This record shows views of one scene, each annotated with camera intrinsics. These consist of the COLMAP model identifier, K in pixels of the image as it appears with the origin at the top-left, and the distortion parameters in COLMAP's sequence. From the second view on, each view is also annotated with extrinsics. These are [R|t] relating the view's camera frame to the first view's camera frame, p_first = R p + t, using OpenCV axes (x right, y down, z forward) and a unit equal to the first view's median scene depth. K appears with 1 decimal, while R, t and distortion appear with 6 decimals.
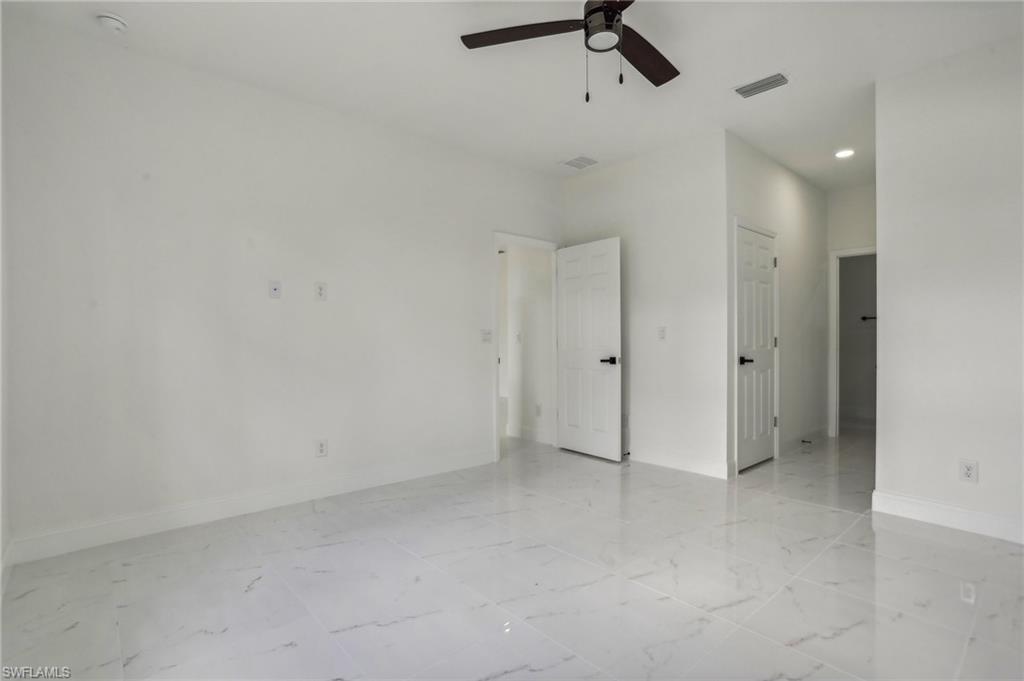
lens RADIAL K [[488.5, 0, 512.0], [0, 488.5, 340.5], [0, 0, 1]] dist [-0.004259, -0.000128]
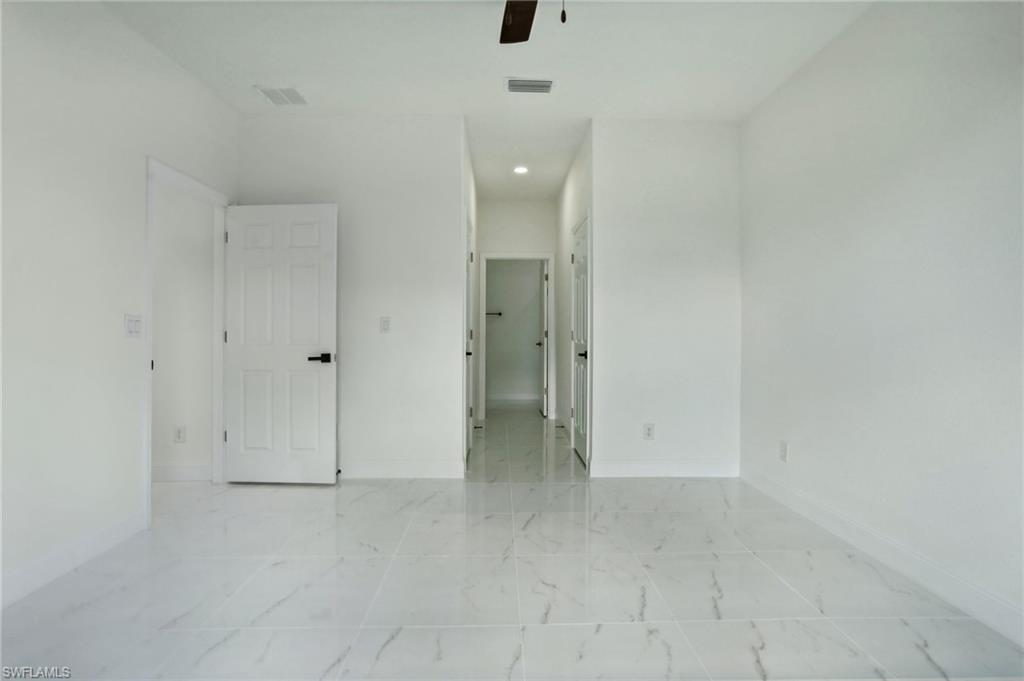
lens RADIAL K [[502.8, 0, 512.1], [0, 502.8, 324.0], [0, 0, 1]] dist [-0.040767, 0.000034]
pose [[0.652062, 0.013780, 0.758041, -0.212790], [-0.000438, 0.999841, -0.017798, 0.000143], [-0.758166, 0.011274, 0.651964, 0.242611]]
